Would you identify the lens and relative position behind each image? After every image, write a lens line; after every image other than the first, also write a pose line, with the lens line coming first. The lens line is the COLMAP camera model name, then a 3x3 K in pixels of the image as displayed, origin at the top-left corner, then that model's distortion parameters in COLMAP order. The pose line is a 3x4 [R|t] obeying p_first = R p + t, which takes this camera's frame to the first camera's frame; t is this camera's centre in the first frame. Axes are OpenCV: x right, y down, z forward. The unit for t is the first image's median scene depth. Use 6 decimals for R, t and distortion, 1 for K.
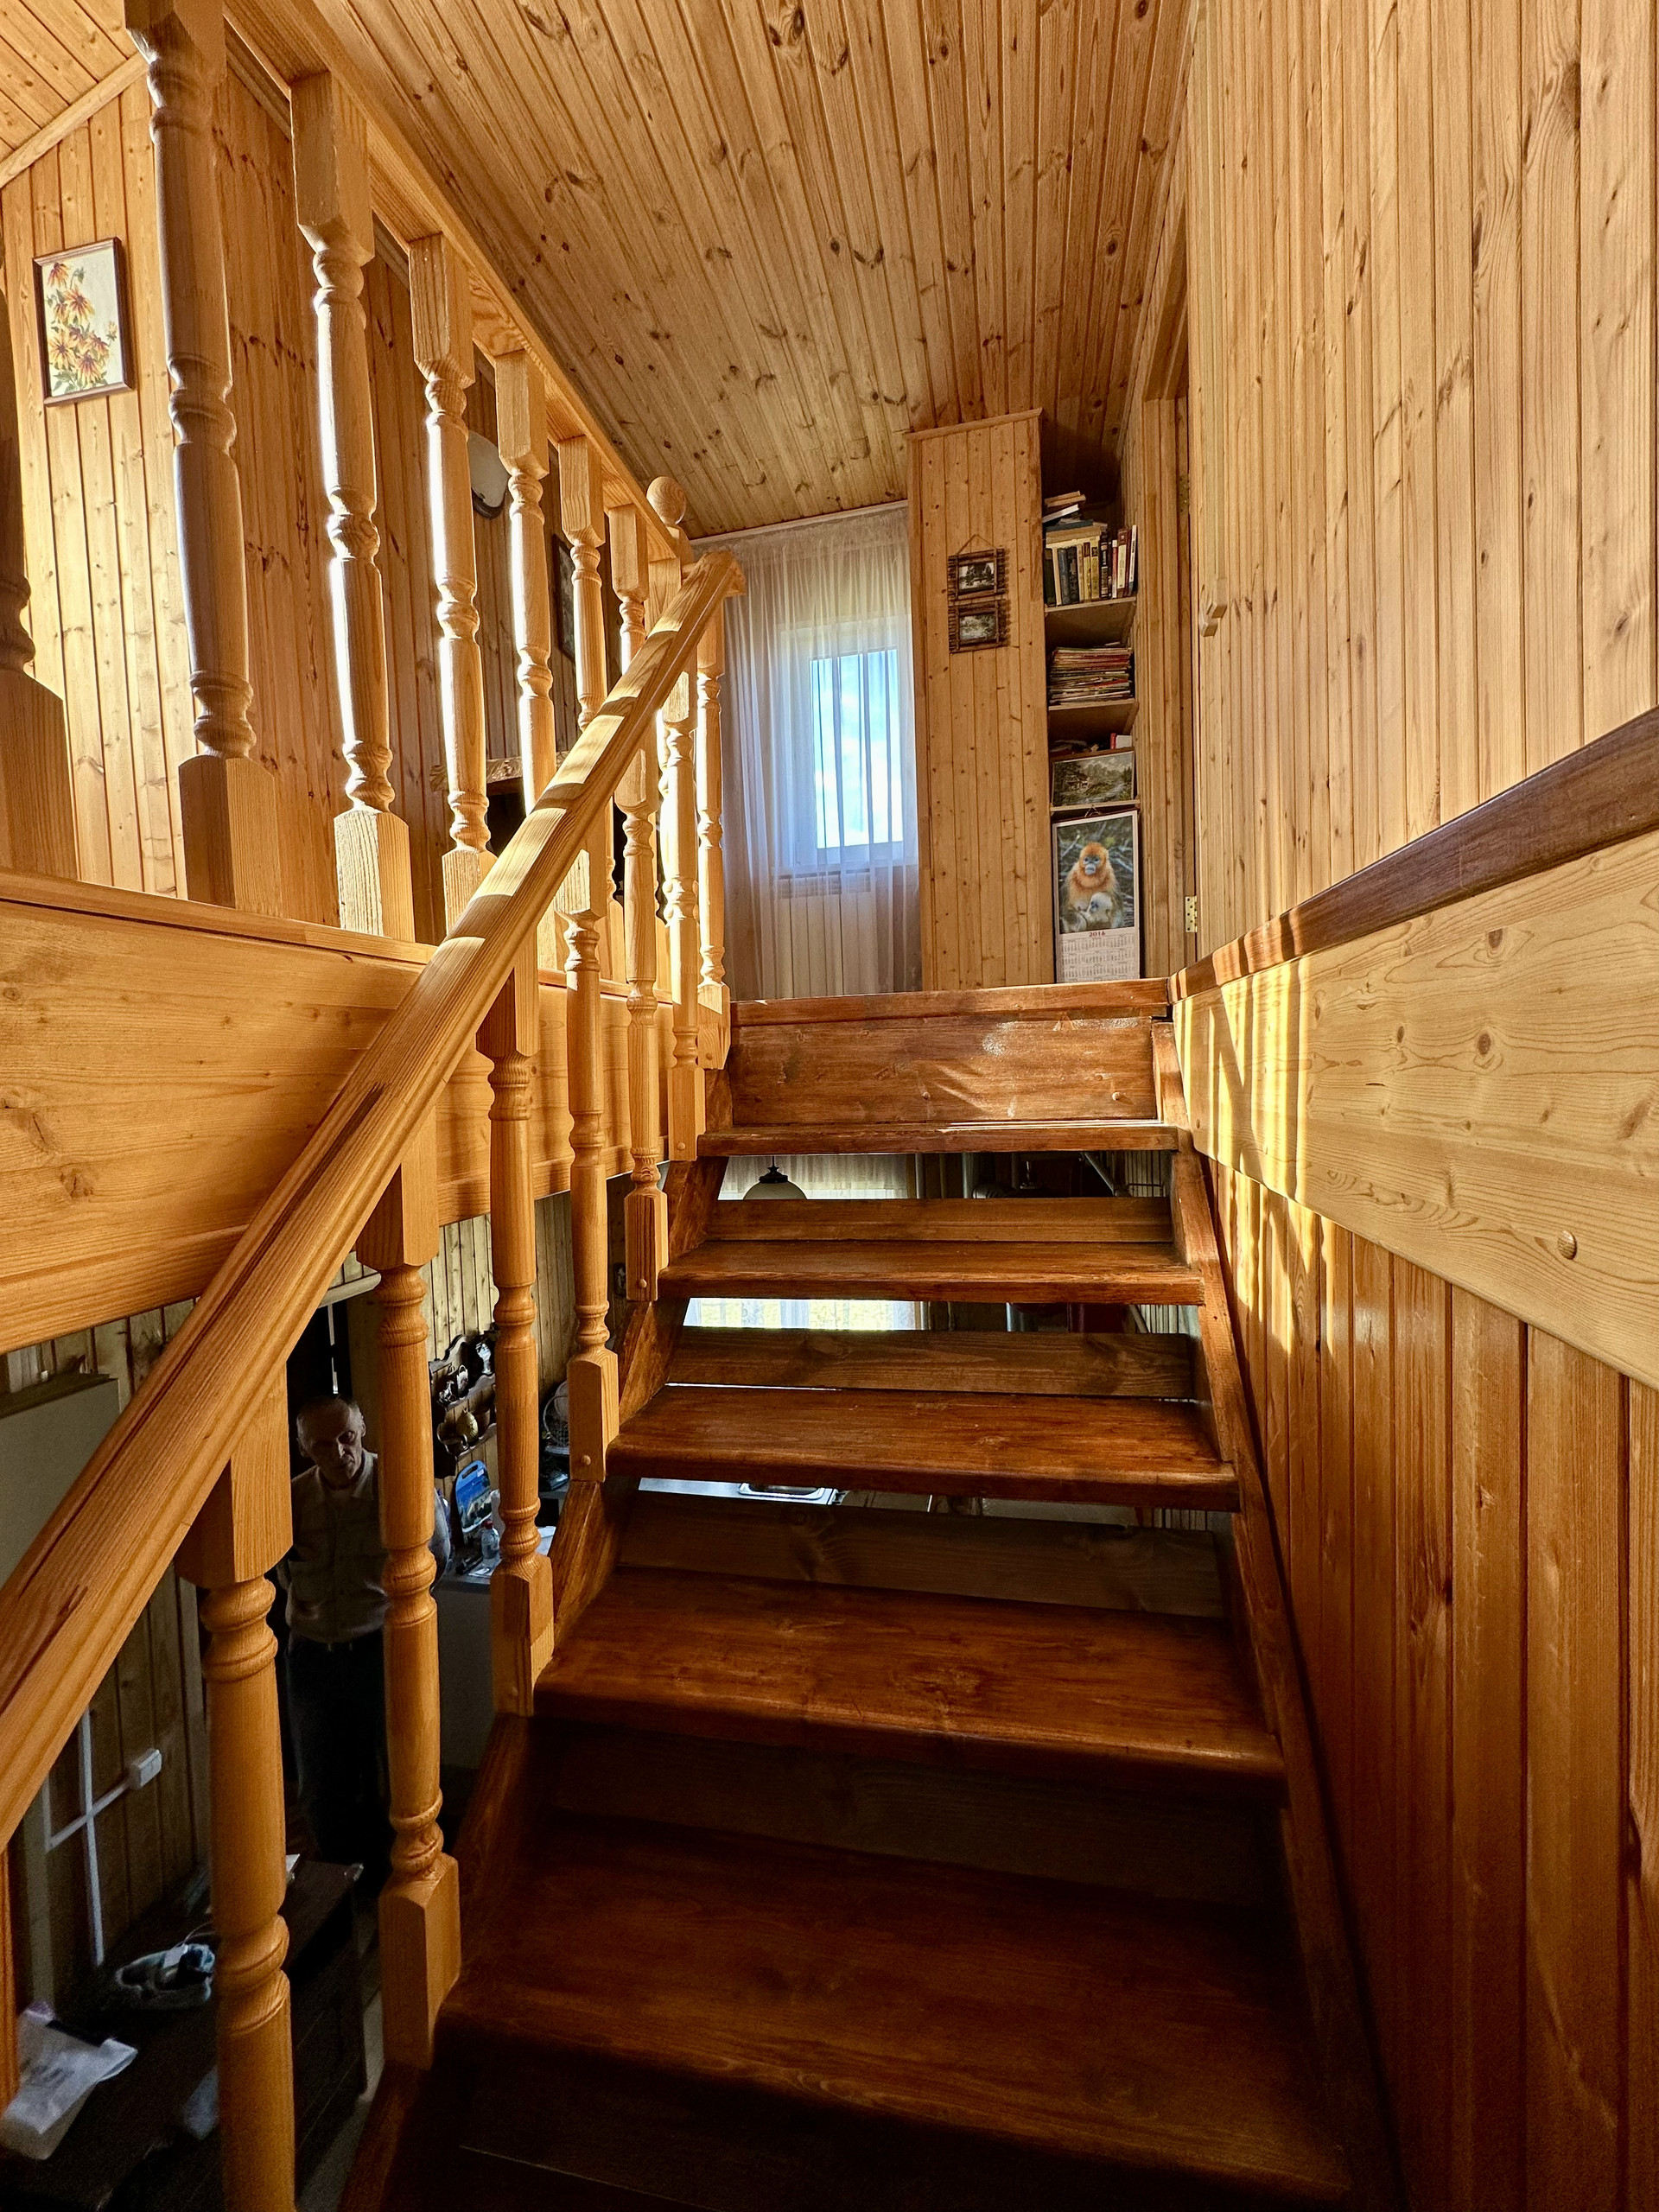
lens RADIAL K [[883.9, 0, 829.5], [0, 883.9, 1106.0], [0, 0, 1]] dist [-0.002455, 0.000371]
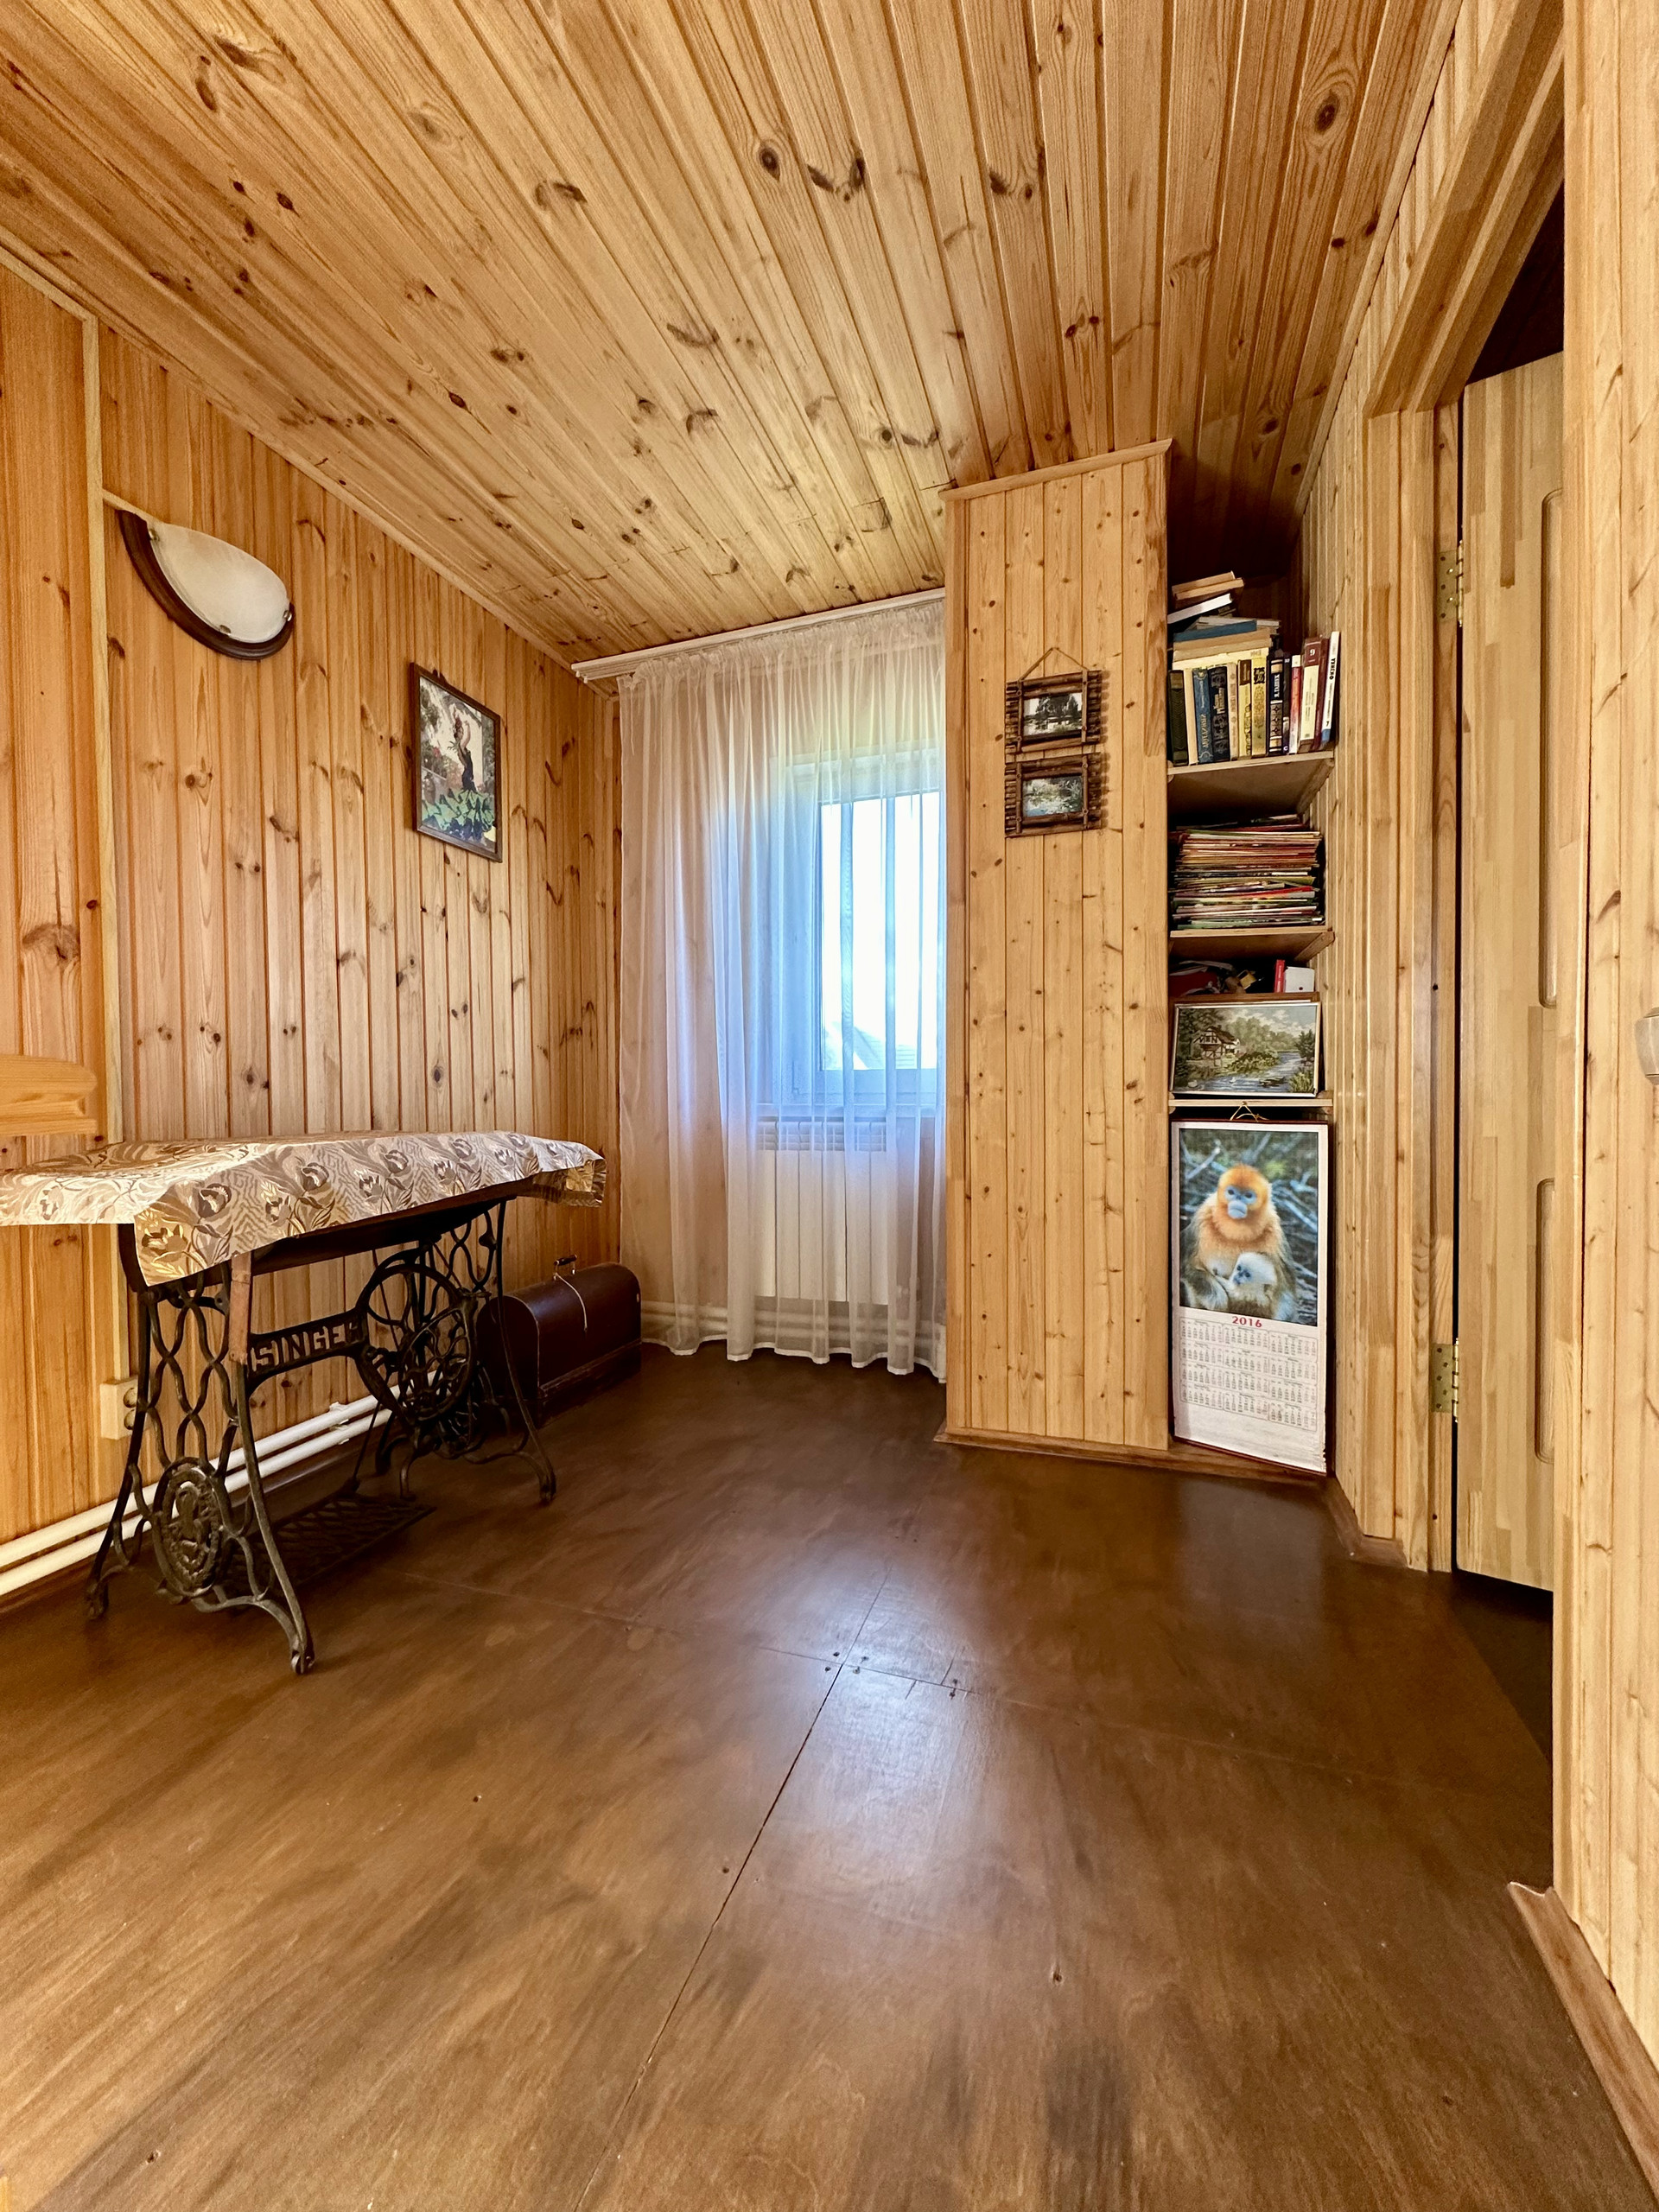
lens RADIAL K [[883.9, 0, 829.5], [0, 883.9, 1106.0], [0, 0, 1]] dist [-0.002455, 0.000371]
pose [[0.992662, 0.033165, -0.116284, 0.094324], [-0.036698, 0.998924, -0.028371, -0.311002], [0.115218, 0.032430, 0.992811, 0.390837]]
